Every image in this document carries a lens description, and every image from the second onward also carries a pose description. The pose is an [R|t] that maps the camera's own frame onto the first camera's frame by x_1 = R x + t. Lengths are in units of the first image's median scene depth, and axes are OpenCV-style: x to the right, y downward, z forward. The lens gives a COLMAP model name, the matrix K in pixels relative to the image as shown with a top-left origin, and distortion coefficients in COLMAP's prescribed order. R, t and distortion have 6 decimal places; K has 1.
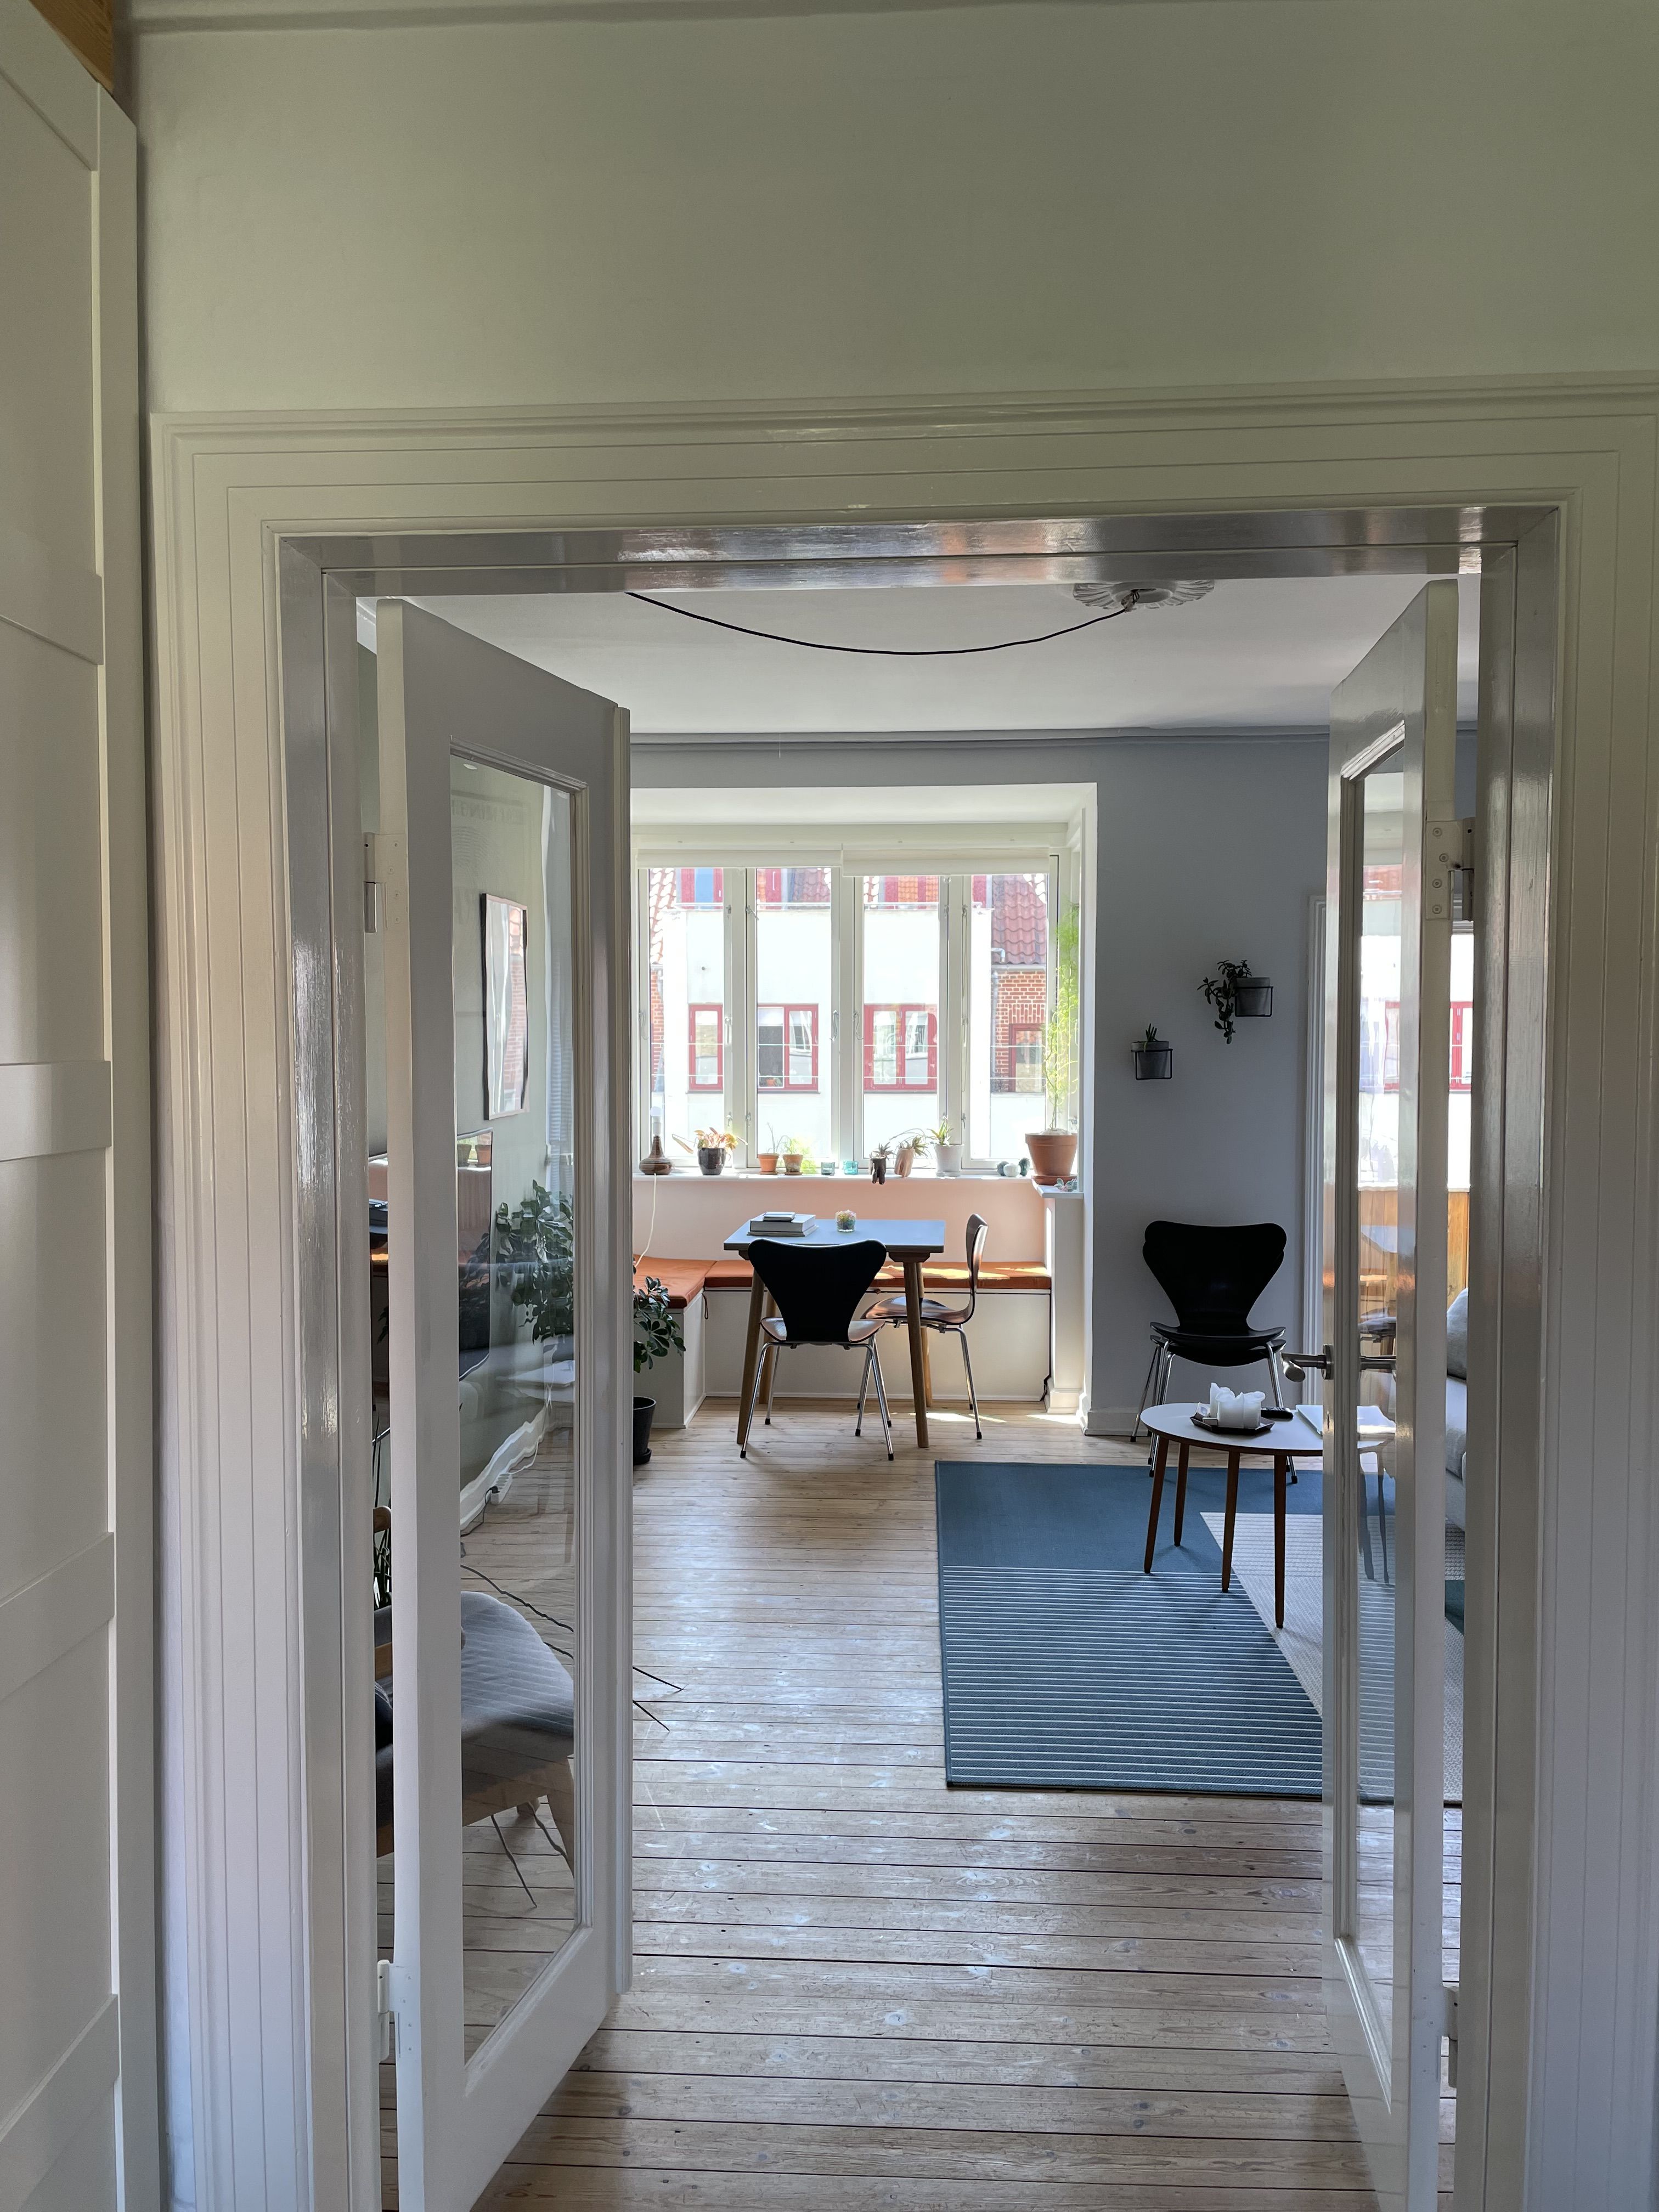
lens RADIAL K [[1700.1, 0, 829.5], [0, 1700.1, 1106.0], [0, 0, 1]] dist [0.077023, -0.000938]
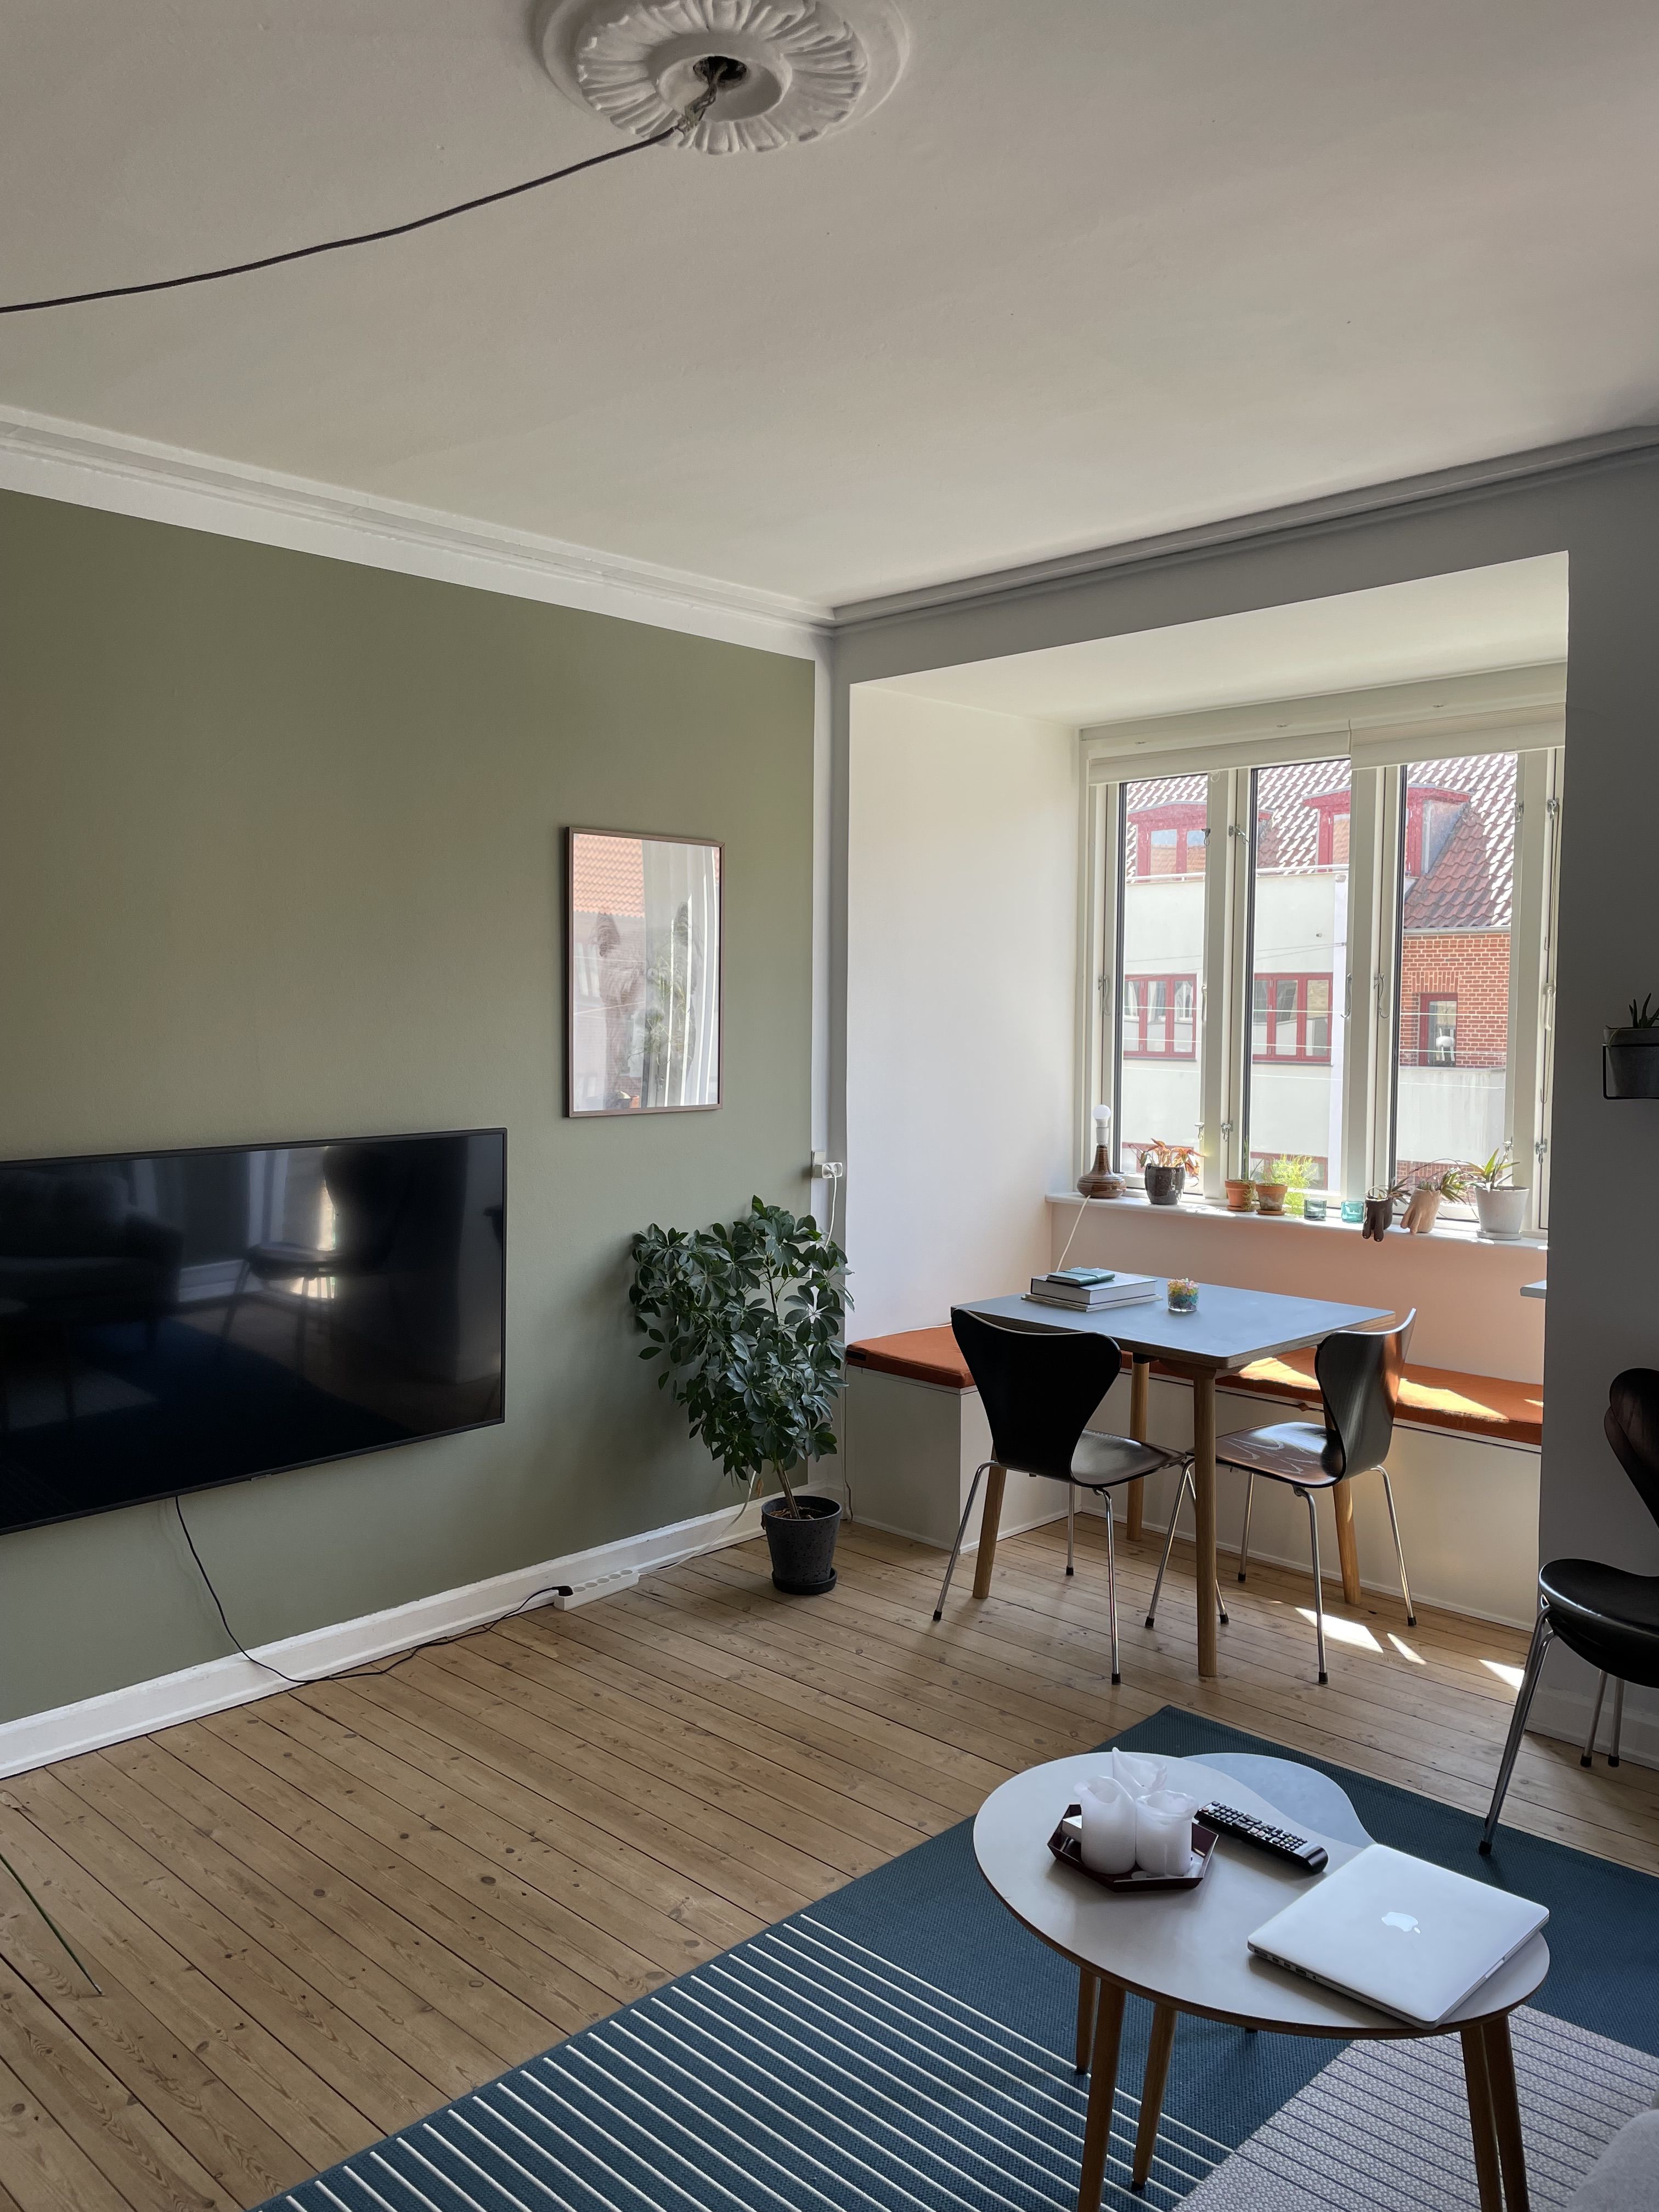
lens RADIAL K [[1700.1, 0, 829.5], [0, 1700.1, 1106.0], [0, 0, 1]] dist [0.077023, -0.000938]
pose [[0.763488, 0.044028, -0.644319, 0.327805], [-0.034405, 0.999030, 0.027498, -0.018573], [0.644905, 0.001173, 0.764262, 0.406974]]
